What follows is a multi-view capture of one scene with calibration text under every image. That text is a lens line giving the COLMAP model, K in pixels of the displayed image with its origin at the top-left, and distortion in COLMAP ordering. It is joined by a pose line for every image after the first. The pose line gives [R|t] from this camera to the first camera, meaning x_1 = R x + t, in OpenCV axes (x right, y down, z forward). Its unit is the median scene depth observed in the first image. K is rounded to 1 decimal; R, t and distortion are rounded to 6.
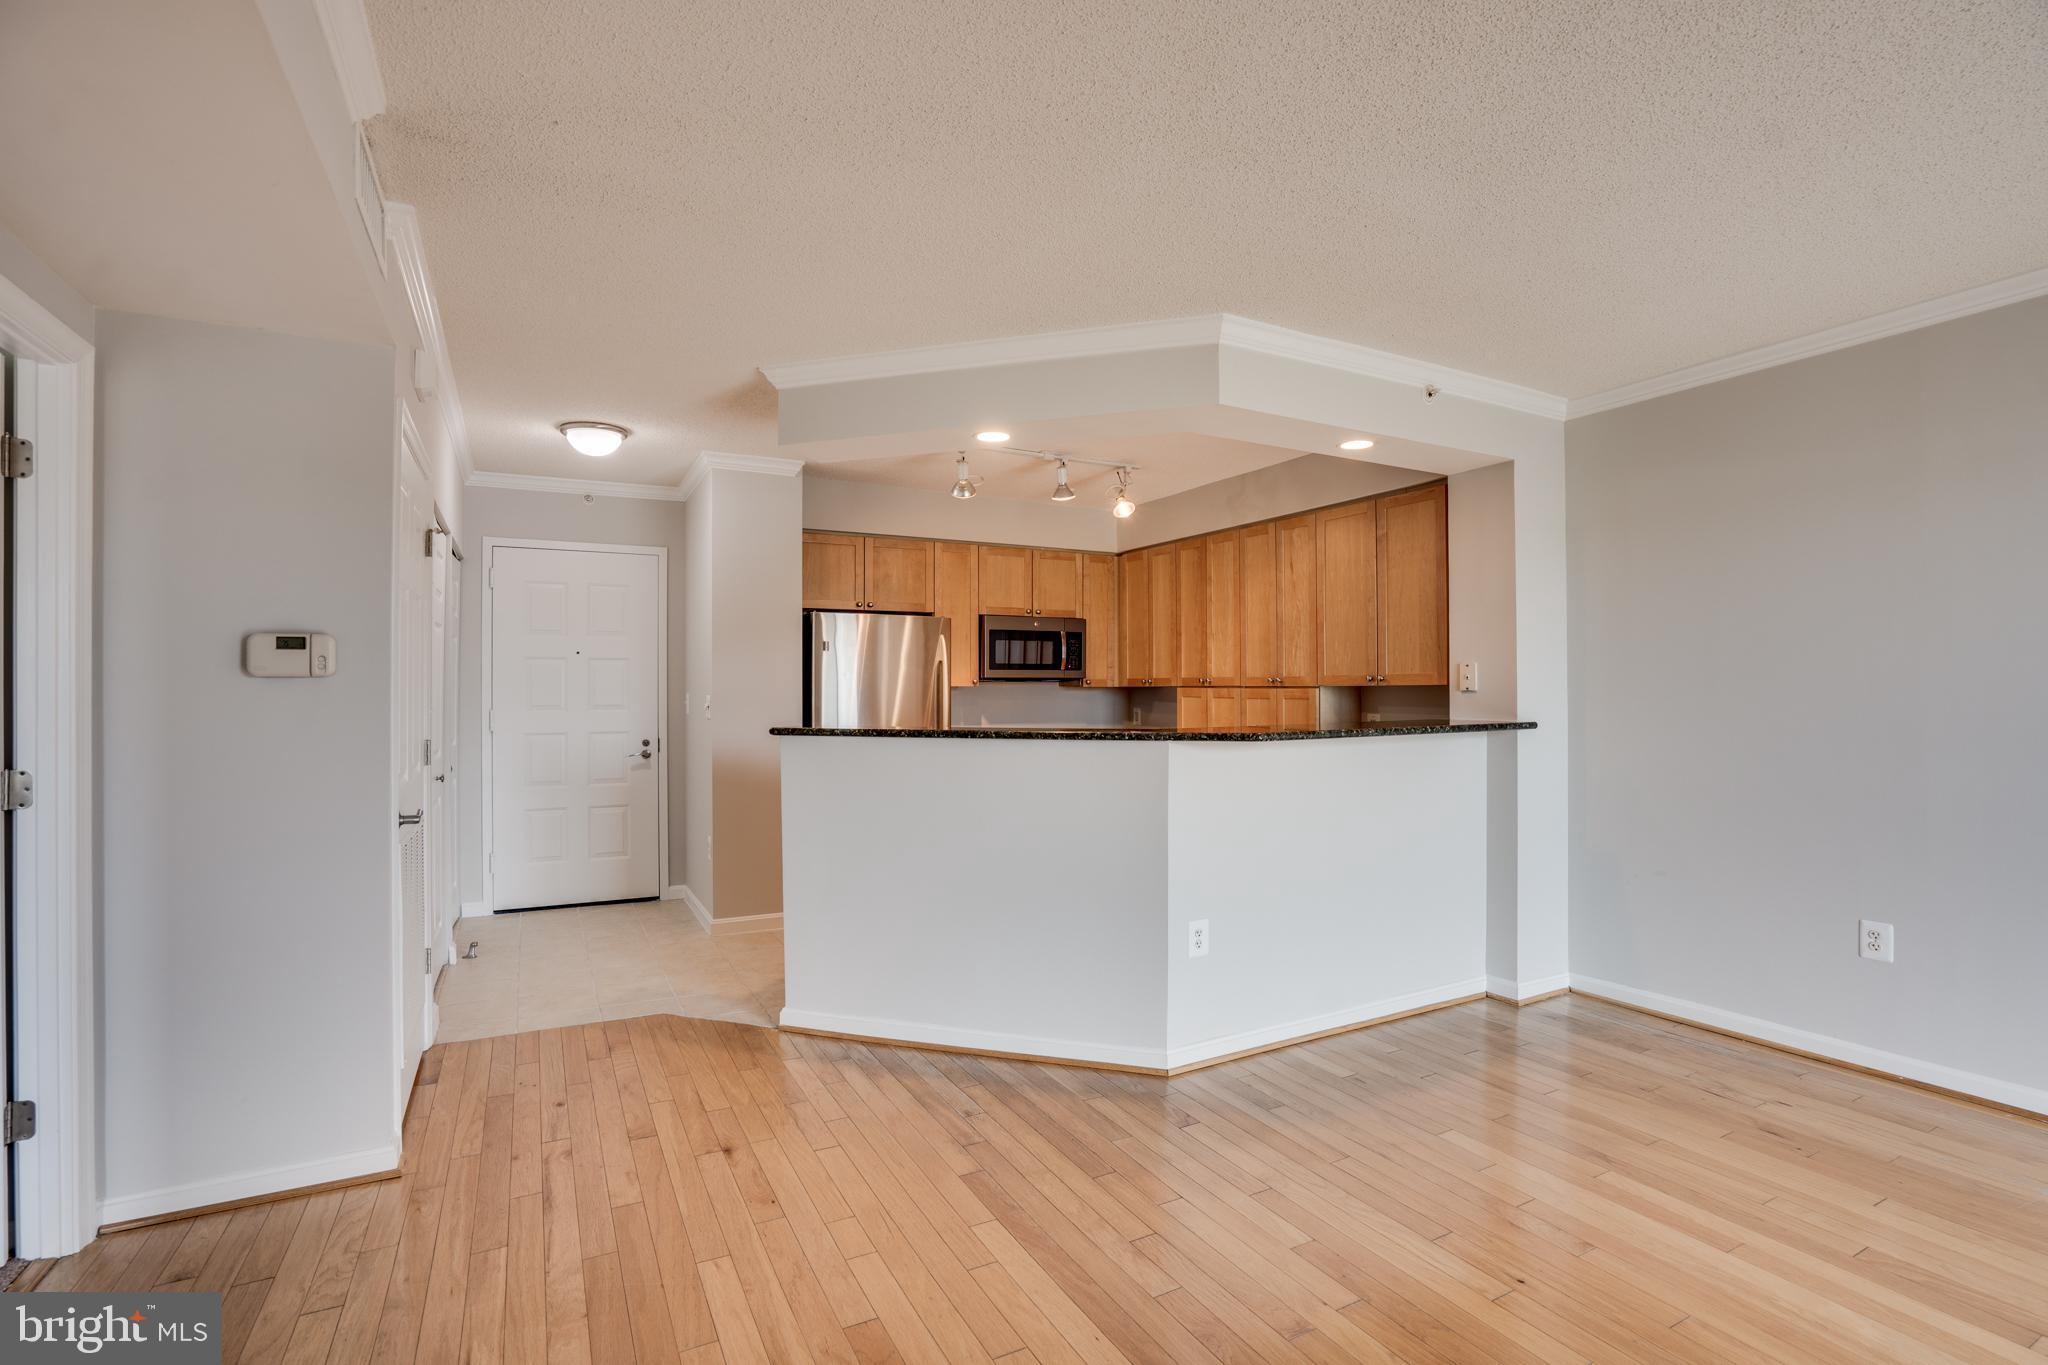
lens RADIAL K [[939.0, 0, 1016.6], [0, 939.0, 683.4], [0, 0, 1]] dist [-0.030287, 0.000736]
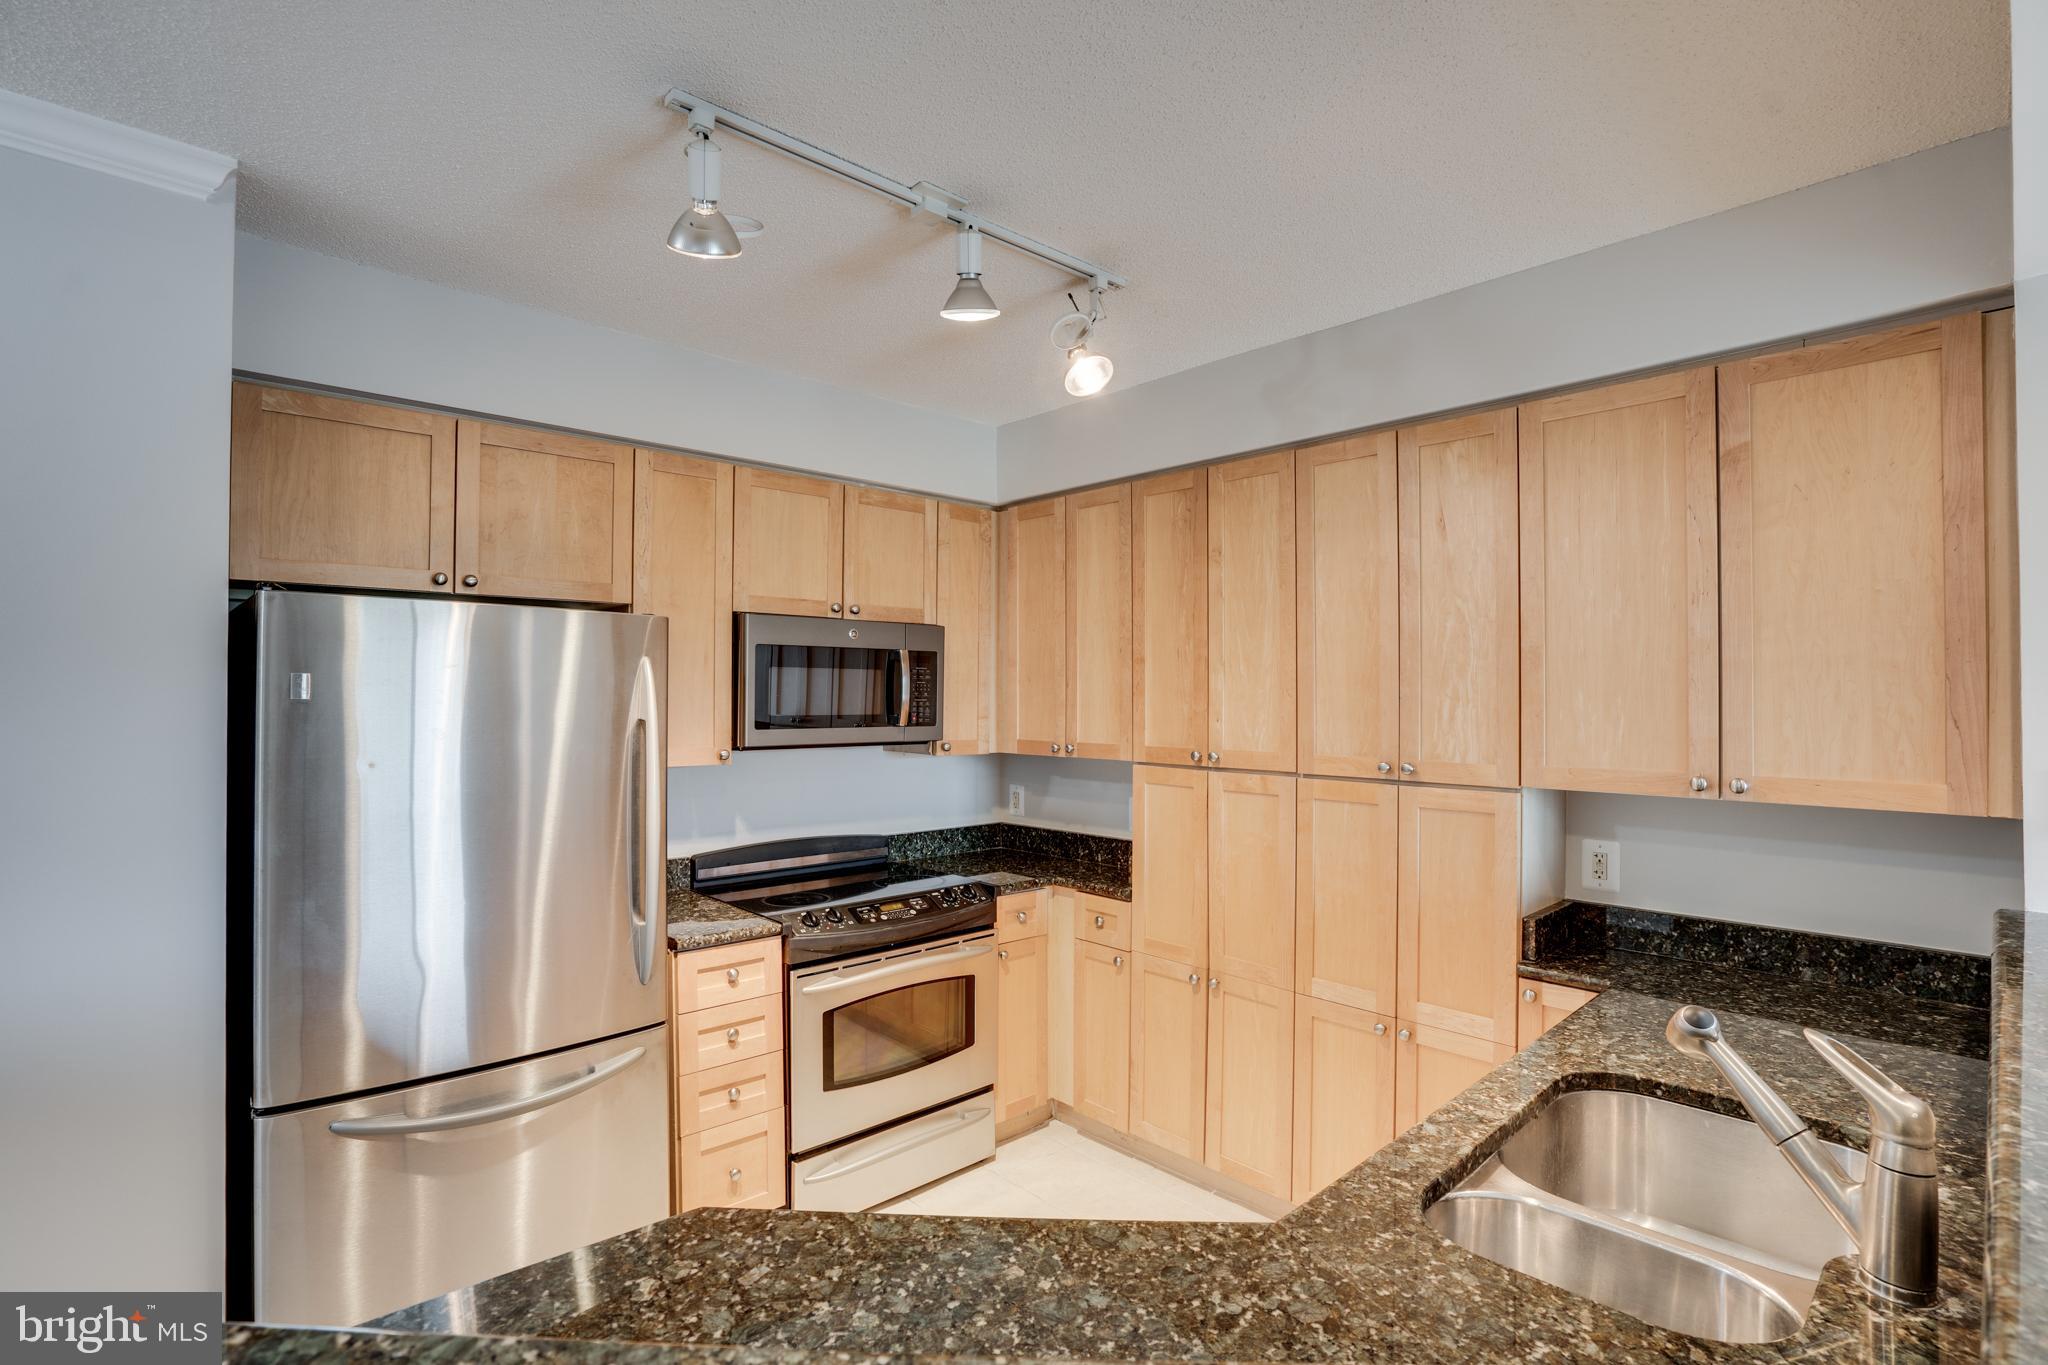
lens RADIAL K [[967.6, 0, 994.8], [0, 967.6, 701.9], [0, 0, 1]] dist [-0.044471, 0.008067]
pose [[0.971032, 0.005871, 0.238876, -0.028971], [-0.008070, 0.999934, 0.008229, -0.034206], [-0.238811, -0.009918, 0.971015, 0.515639]]
